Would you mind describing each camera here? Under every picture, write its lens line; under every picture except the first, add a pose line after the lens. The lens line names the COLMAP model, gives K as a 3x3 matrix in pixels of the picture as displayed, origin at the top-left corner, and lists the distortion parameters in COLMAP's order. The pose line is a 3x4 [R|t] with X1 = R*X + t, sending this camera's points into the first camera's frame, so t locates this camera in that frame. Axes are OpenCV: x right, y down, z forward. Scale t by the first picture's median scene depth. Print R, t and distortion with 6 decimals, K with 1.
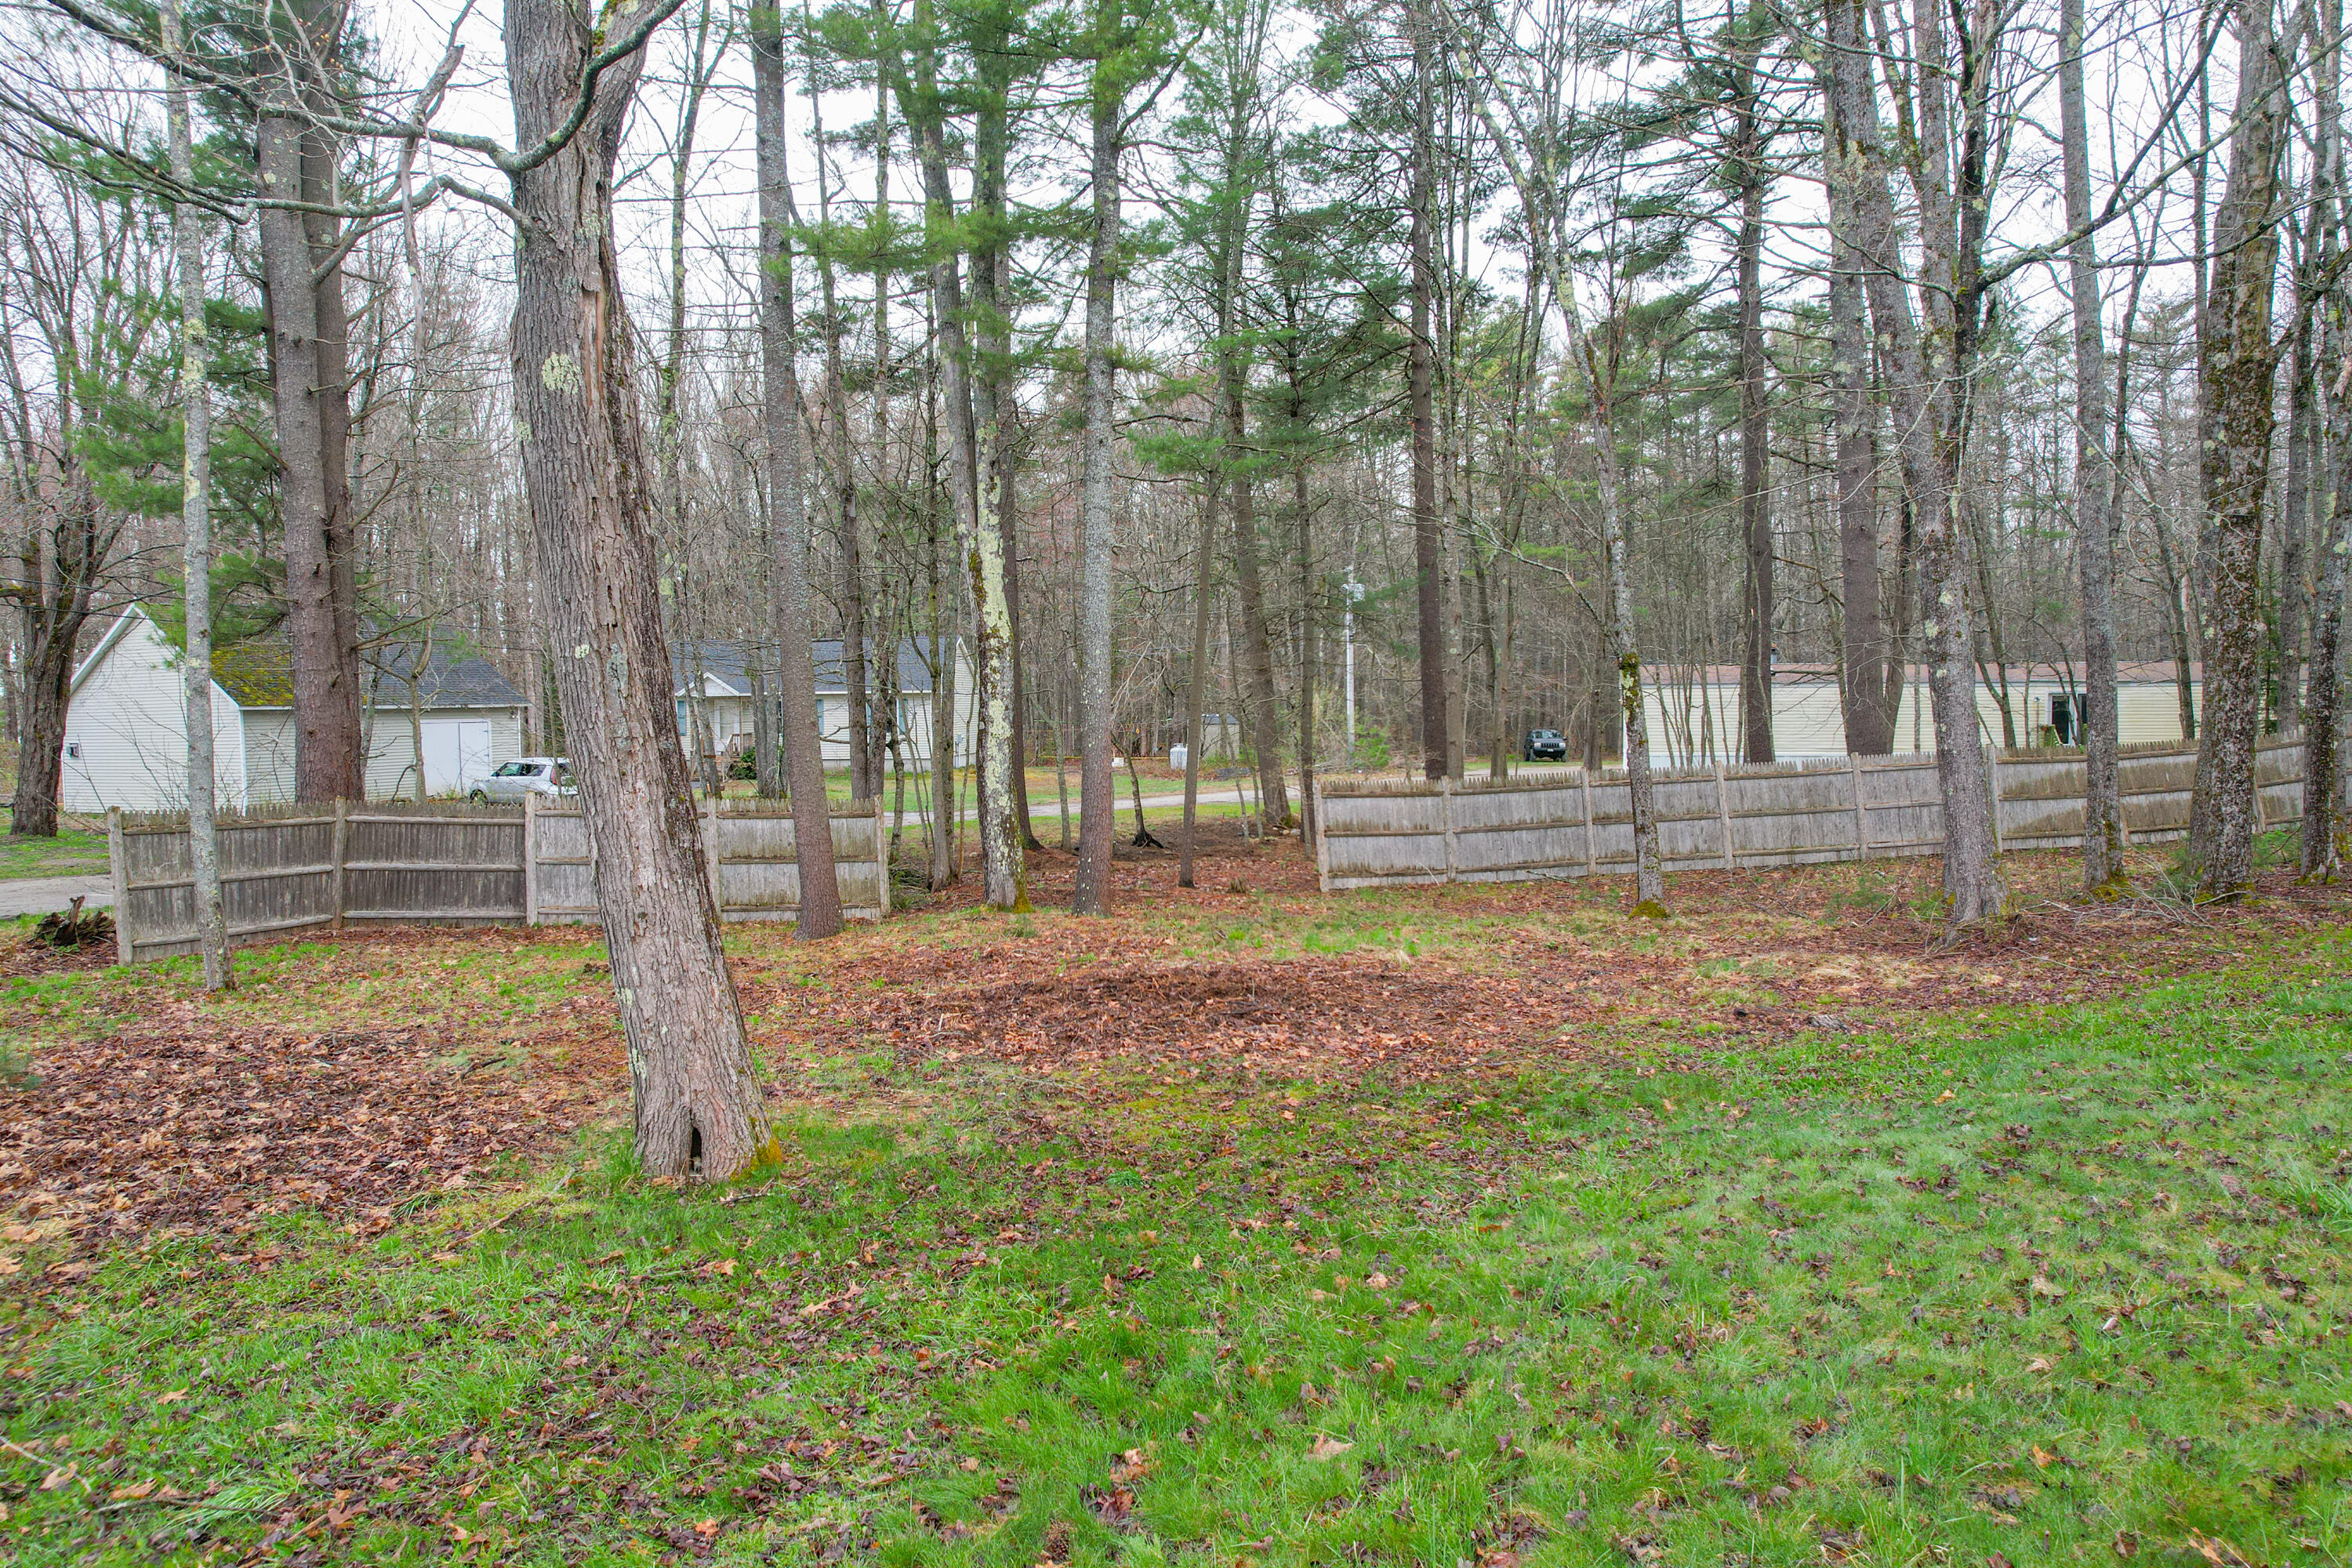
lens RADIAL K [[1502.9, 0, 1166.0], [0, 1502.9, 778.8], [0, 0, 1]] dist [-0.077799, 0.069913]
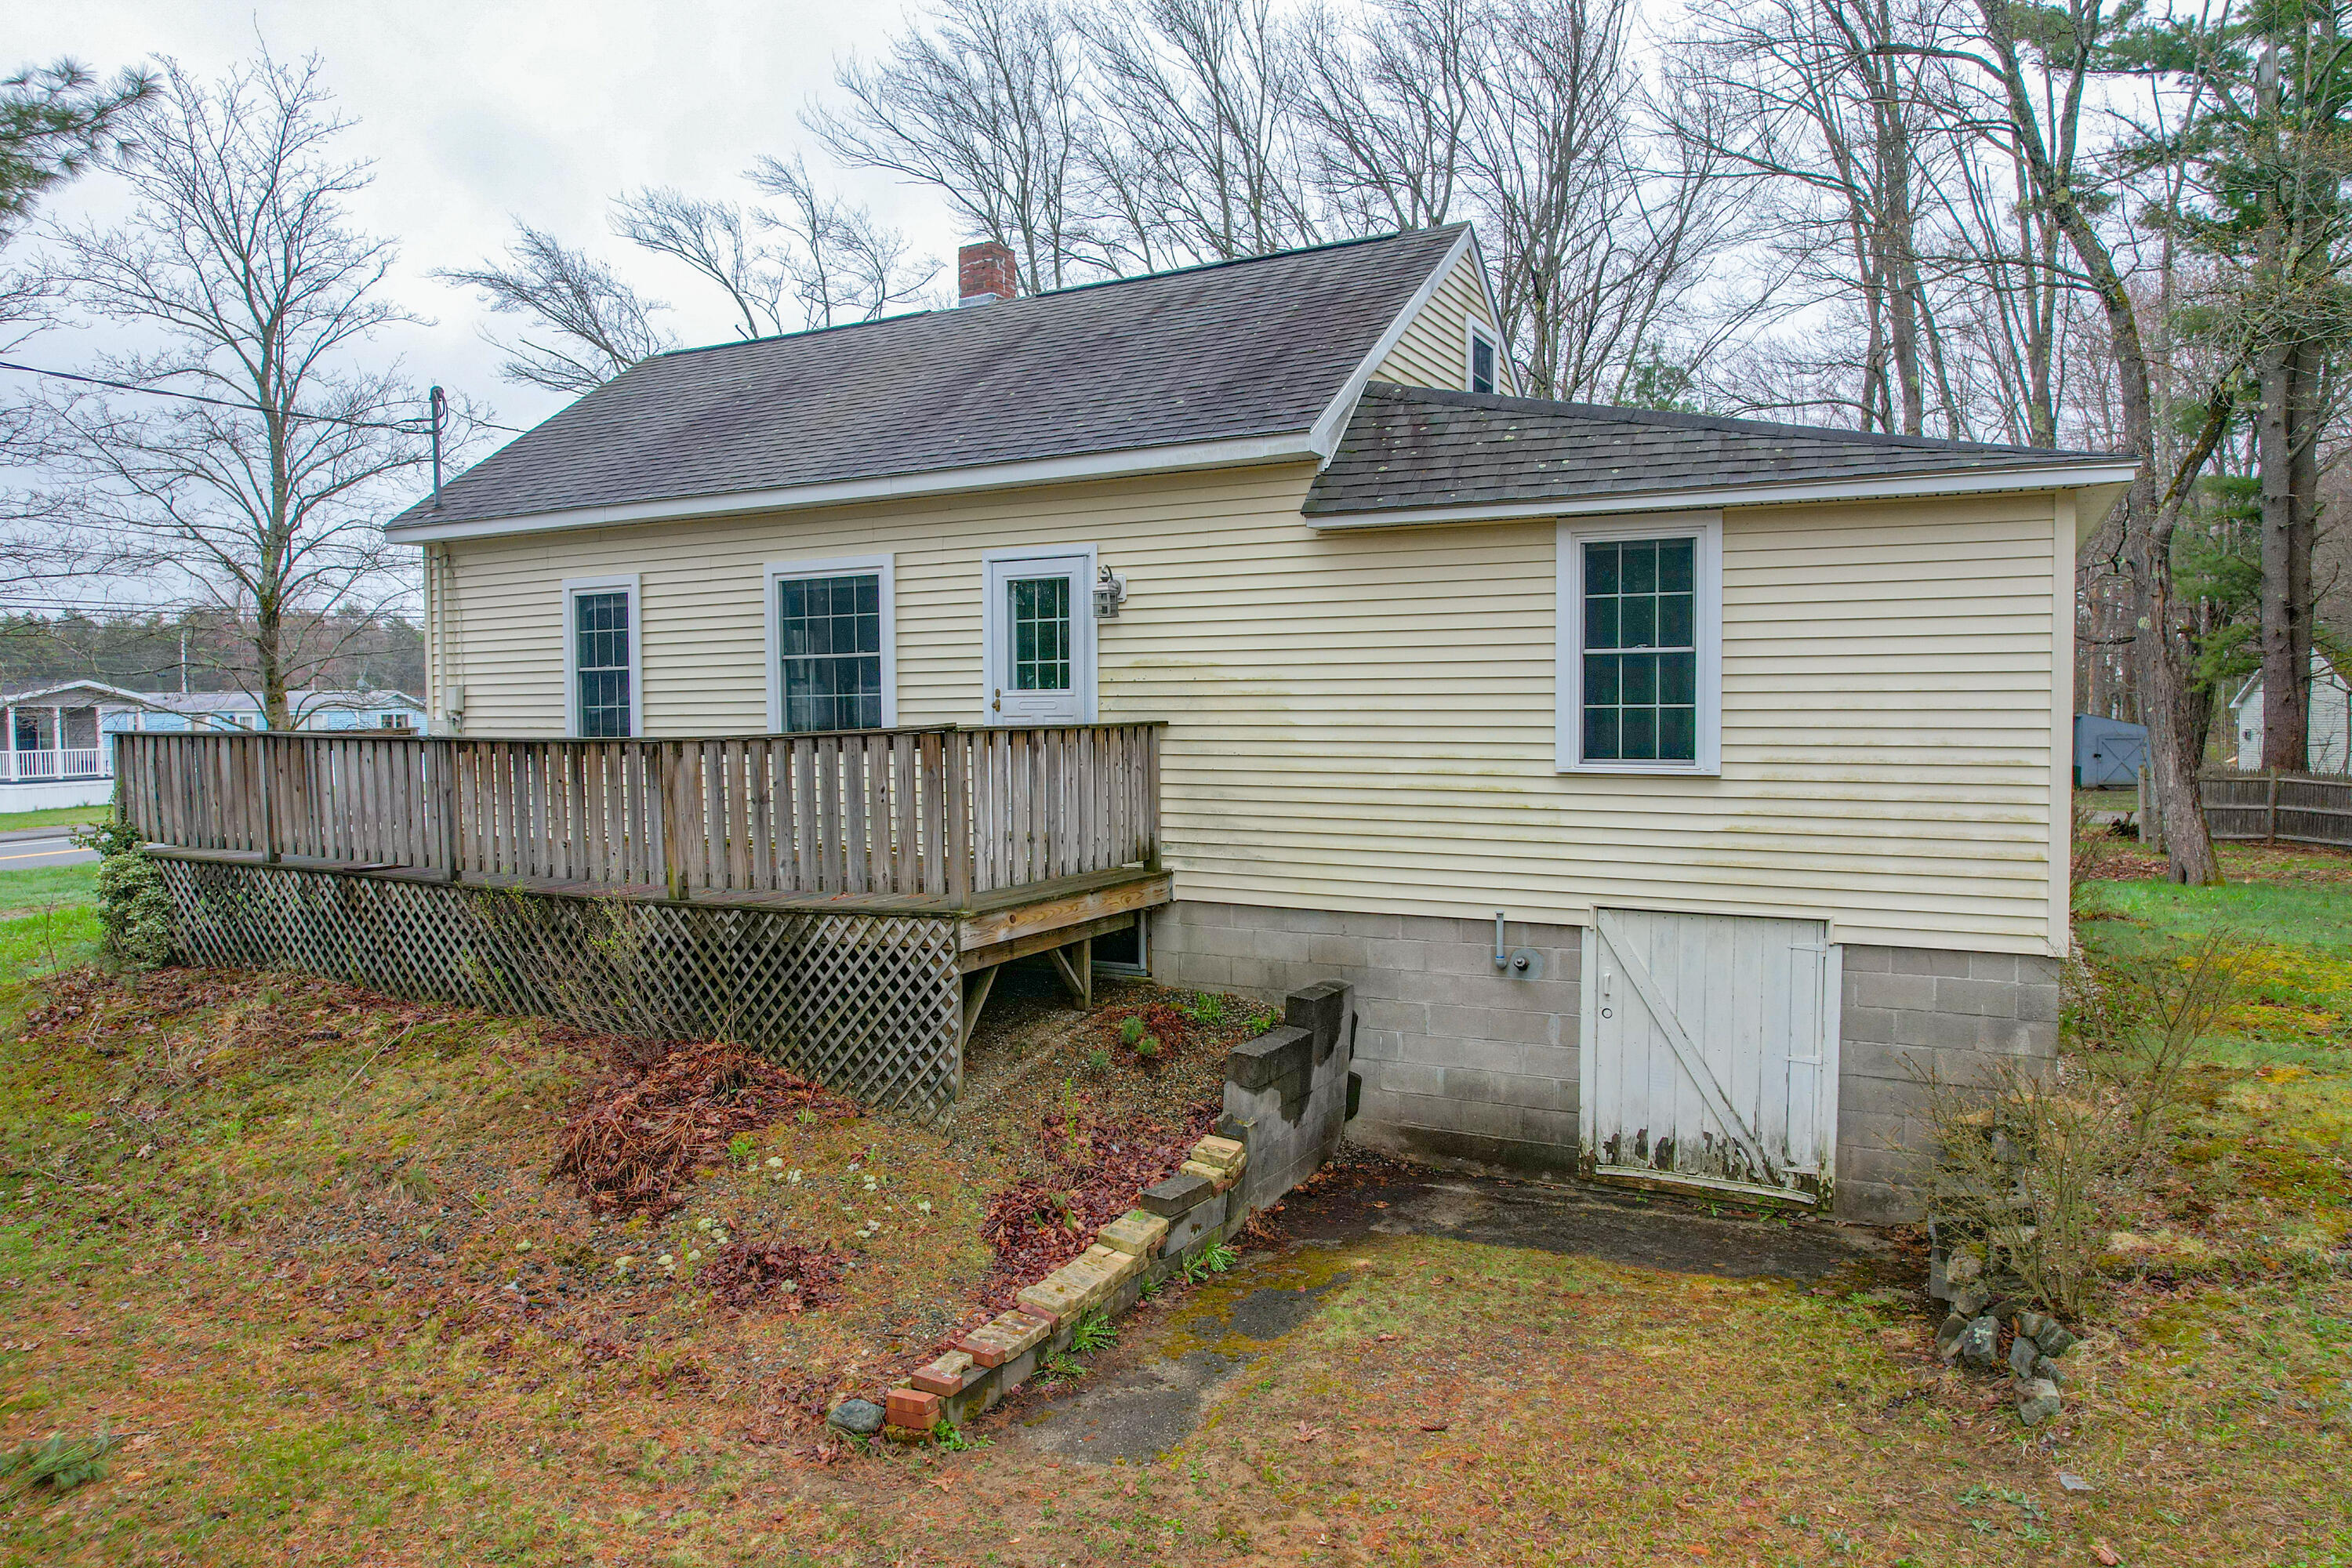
lens RADIAL K [[1502.9, 0, 1166.0], [0, 1502.9, 778.8], [0, 0, 1]] dist [-0.077799, 0.069913]
pose [[0.227603, 0.052537, -0.972336, 0.783632], [-0.040038, 0.998204, 0.044563, 0.001520], [0.972931, 0.028787, 0.229297, -0.624201]]
